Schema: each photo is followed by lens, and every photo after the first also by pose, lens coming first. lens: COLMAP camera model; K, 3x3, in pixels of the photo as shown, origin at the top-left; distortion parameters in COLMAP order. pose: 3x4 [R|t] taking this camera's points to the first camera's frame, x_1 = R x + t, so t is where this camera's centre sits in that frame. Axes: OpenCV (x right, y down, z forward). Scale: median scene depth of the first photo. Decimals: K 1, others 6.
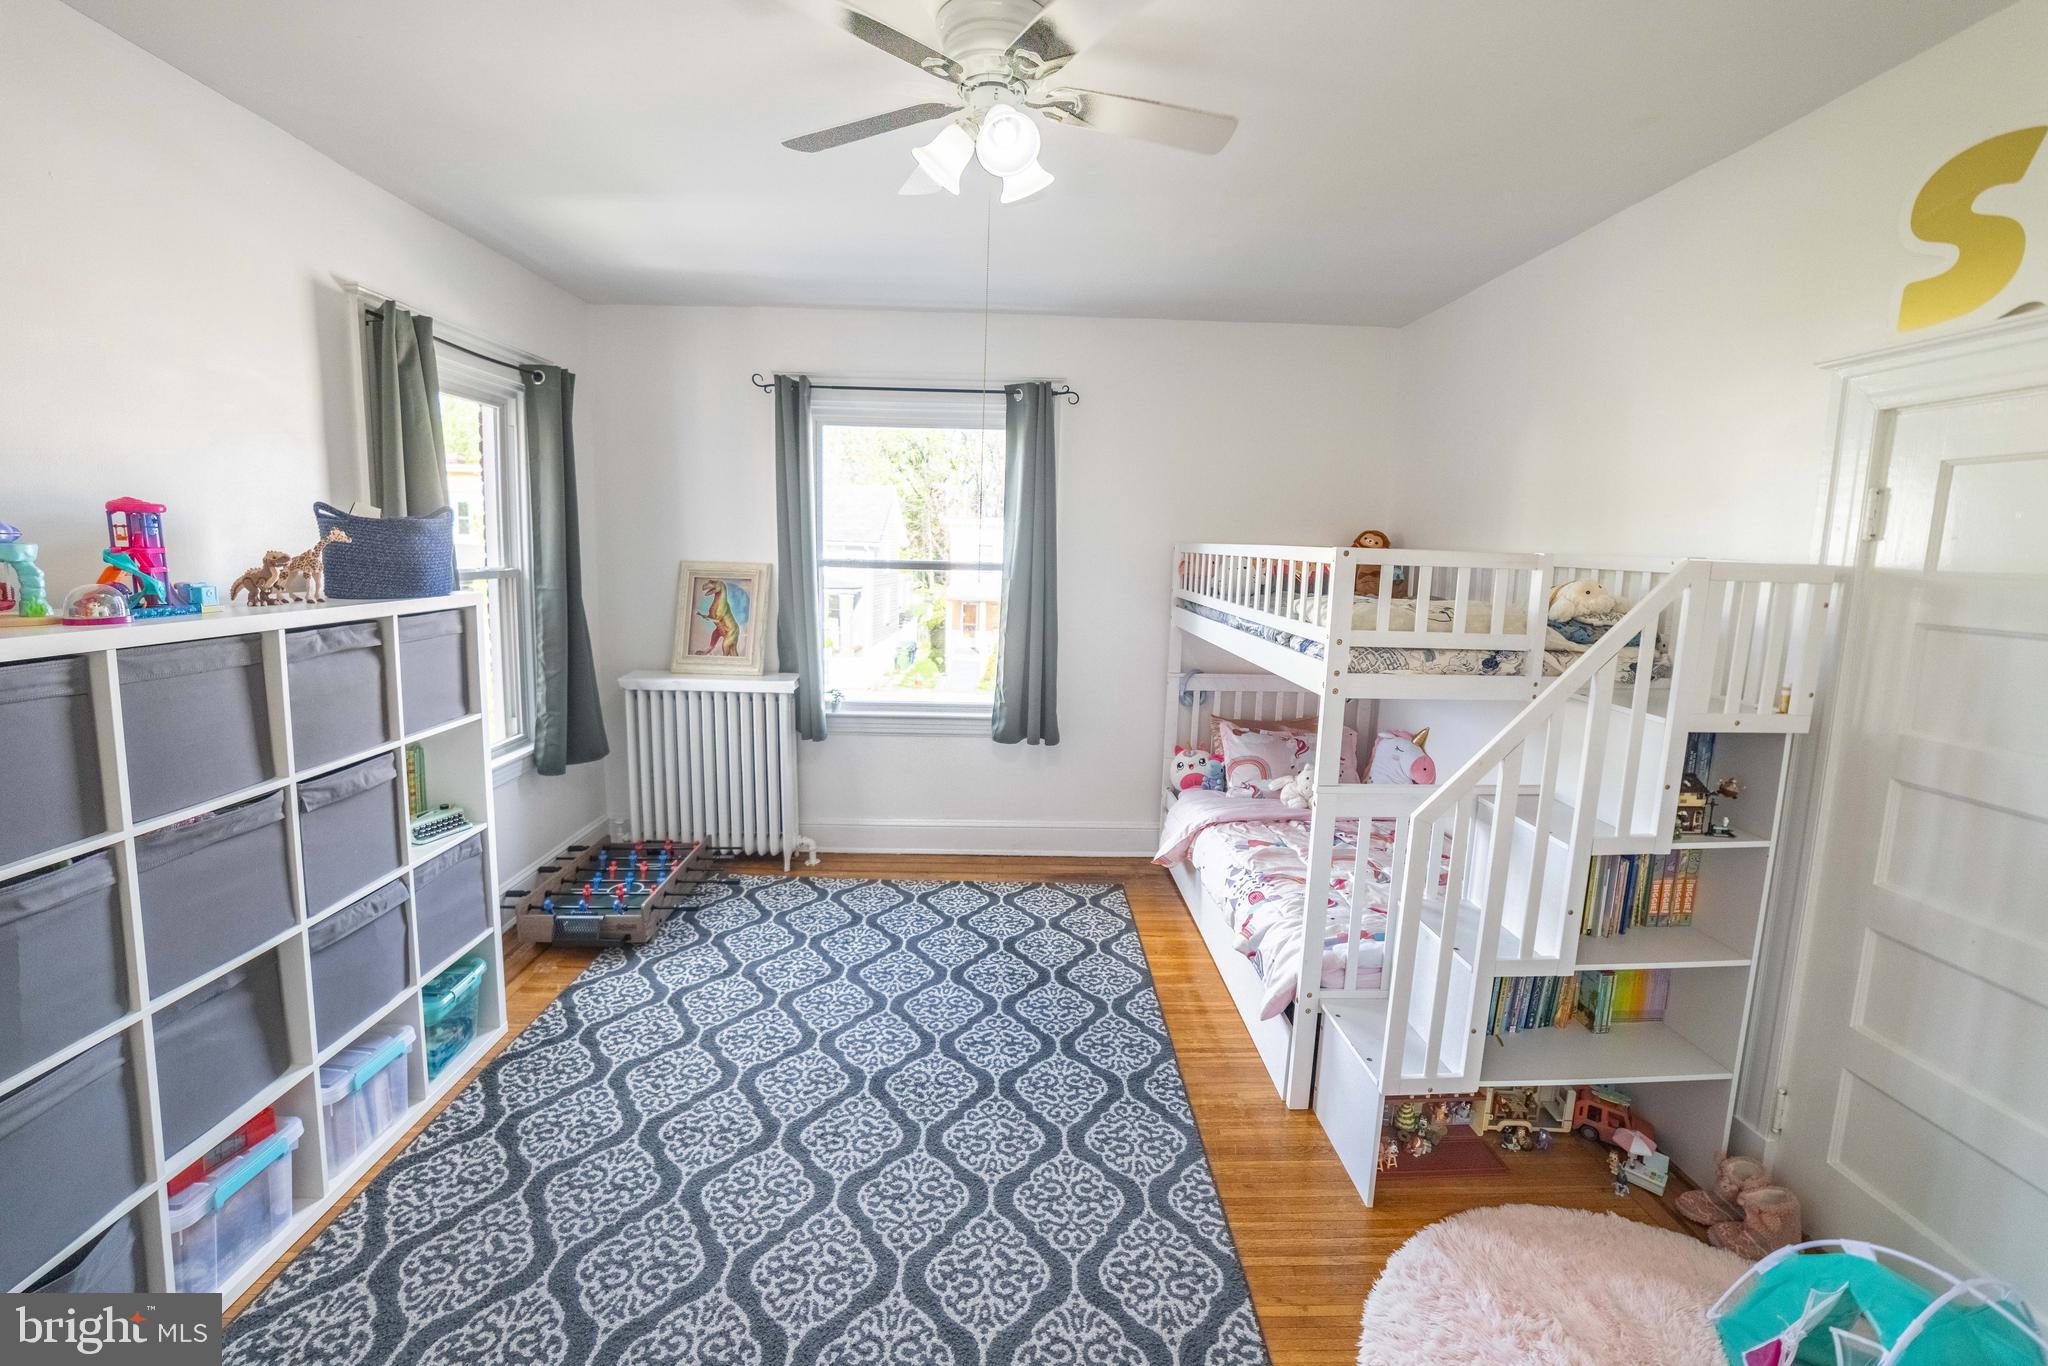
lens RADIAL K [[832.7, 0, 1037.4], [0, 832.7, 641.1], [0, 0, 1]] dist [-0.061977, 0.021227]
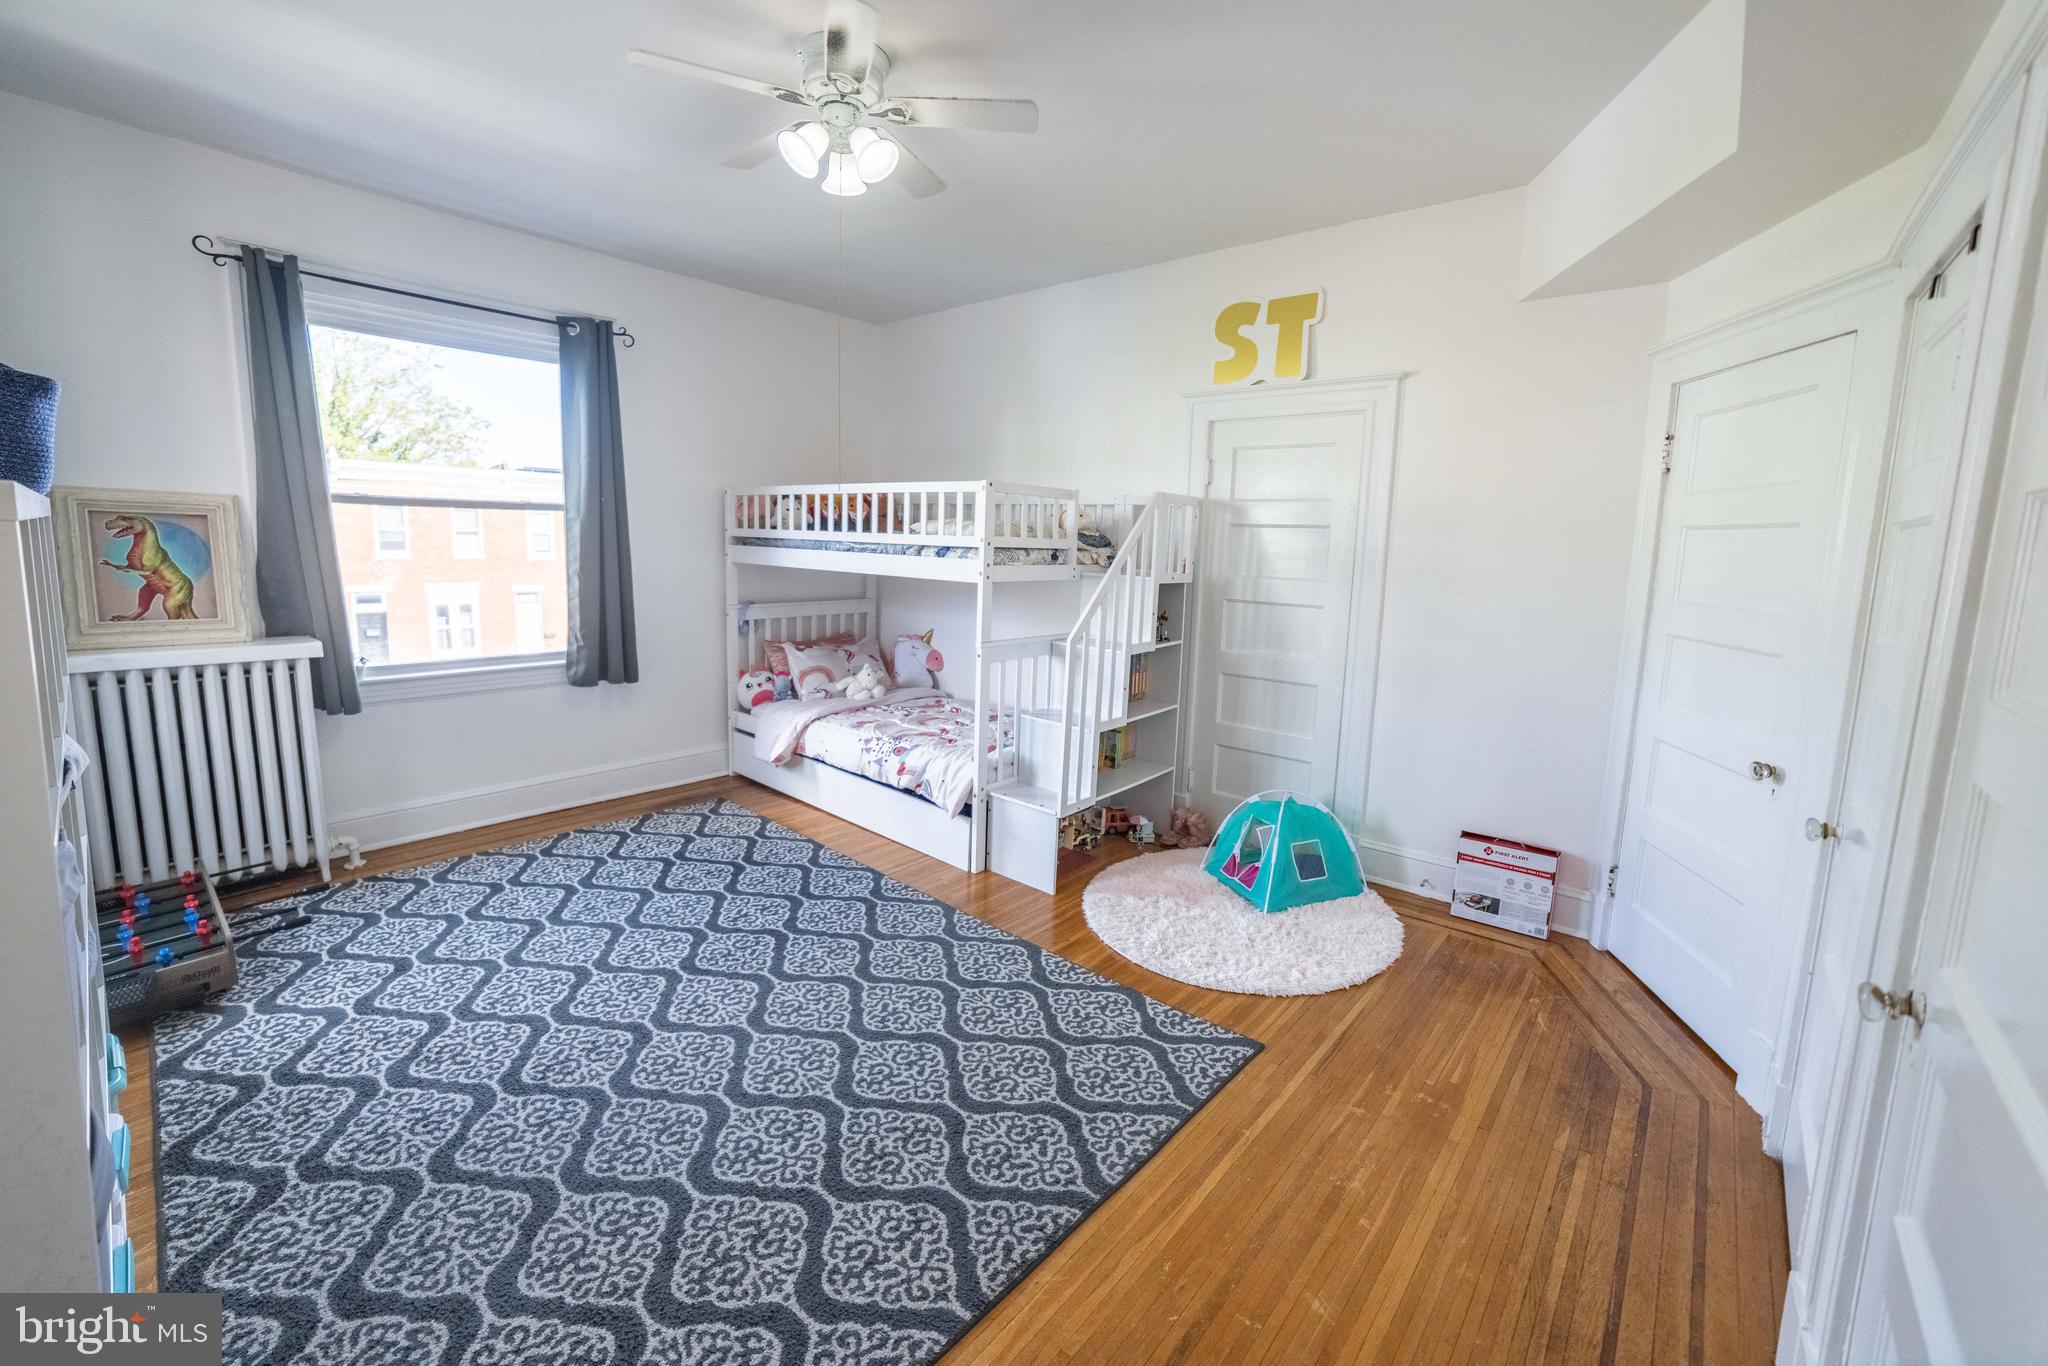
lens RADIAL K [[814.1, 0, 1056.3], [0, 814.1, 642.5], [0, 0, 1]] dist [-0.087904, 0.034504]
pose [[0.653318, -0.101142, 0.750298, -0.446626], [0.074416, 0.994816, 0.069307, 0.056401], [-0.753418, 0.010554, 0.657457, -0.037999]]
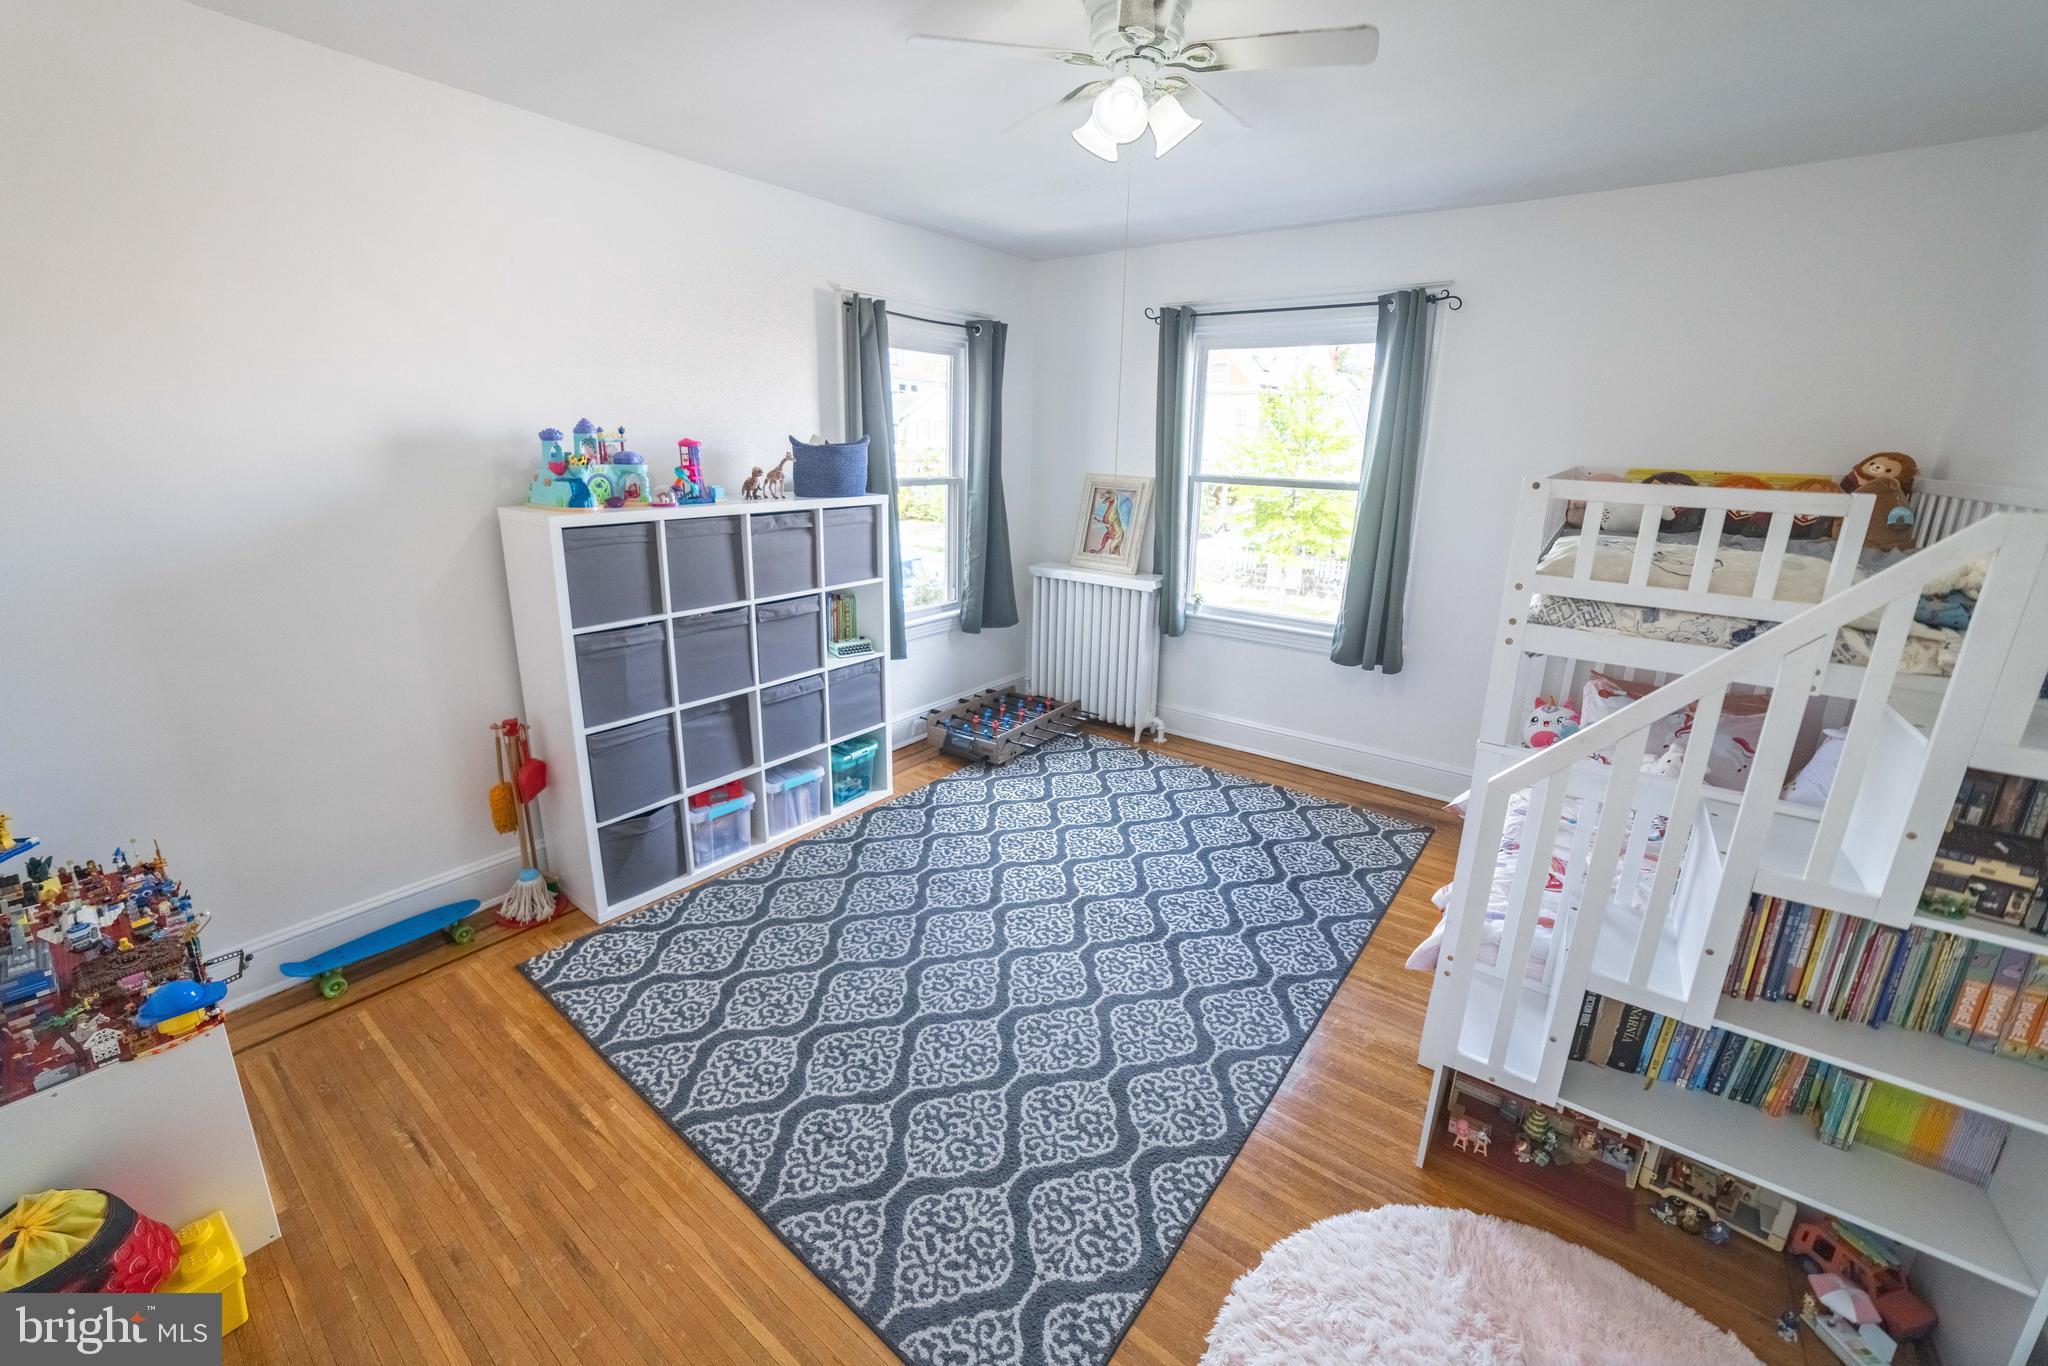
lens RADIAL K [[832.7, 0, 1037.4], [0, 832.7, 641.1], [0, 0, 1]] dist [-0.061977, 0.021227]
pose [[0.777756, 0.140196, -0.612732, 0.340591], [-0.073060, 0.988365, 0.133405, -0.013824], [0.624306, -0.058991, 0.778949, -0.006146]]
